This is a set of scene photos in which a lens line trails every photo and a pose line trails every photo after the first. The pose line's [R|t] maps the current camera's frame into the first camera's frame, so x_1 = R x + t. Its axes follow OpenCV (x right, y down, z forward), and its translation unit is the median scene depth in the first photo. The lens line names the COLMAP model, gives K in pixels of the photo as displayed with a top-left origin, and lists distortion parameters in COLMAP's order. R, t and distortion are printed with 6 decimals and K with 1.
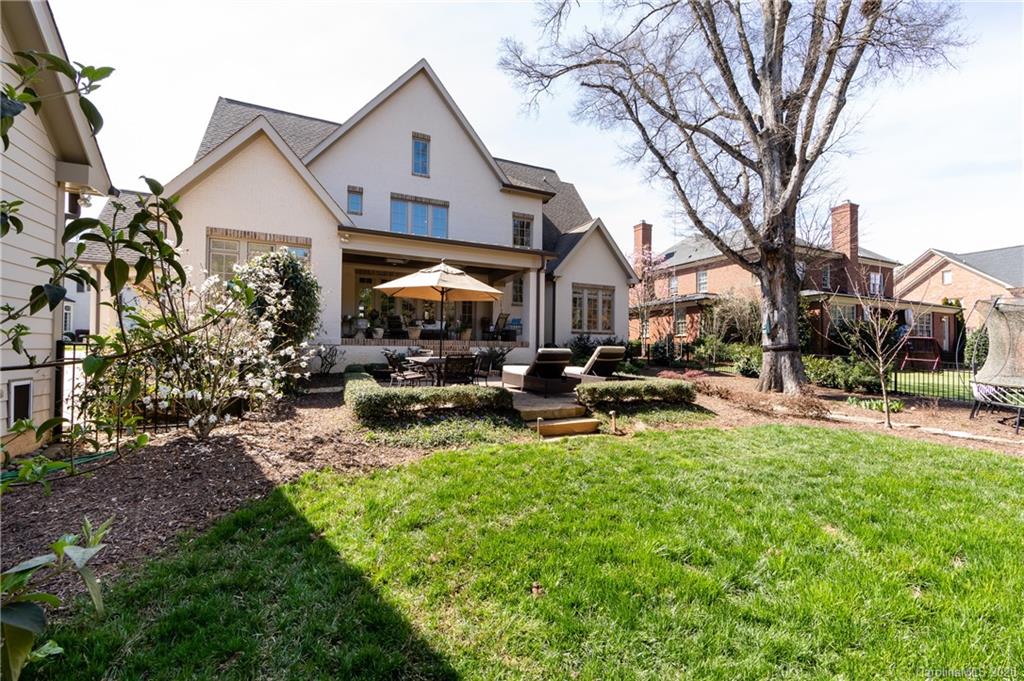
lens RADIAL K [[402.0, 0, 513.7], [0, 402.0, 340.6], [0, 0, 1]] dist [-0.000079, -0.000057]
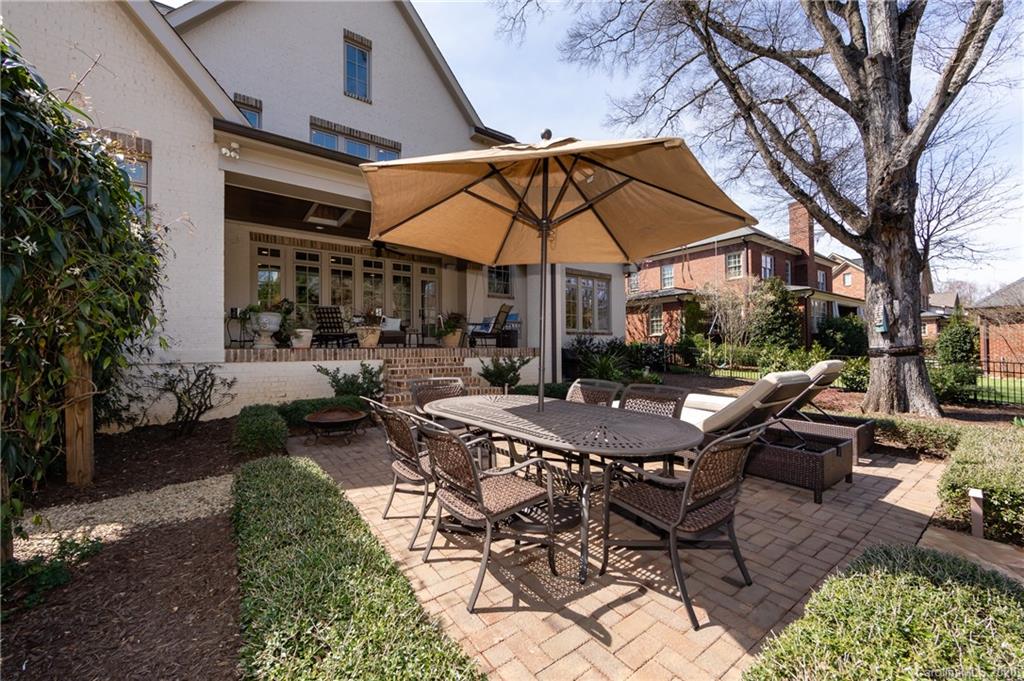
lens RADIAL K [[402.0, 0, 513.7], [0, 402.0, 340.6], [0, 0, 1]] dist [-0.000079, -0.000057]
pose [[0.976963, -0.013694, 0.212968, -0.171635], [0.013986, 0.999902, 0.000137, -0.010666], [-0.212949, 0.002845, 0.977059, 0.404944]]
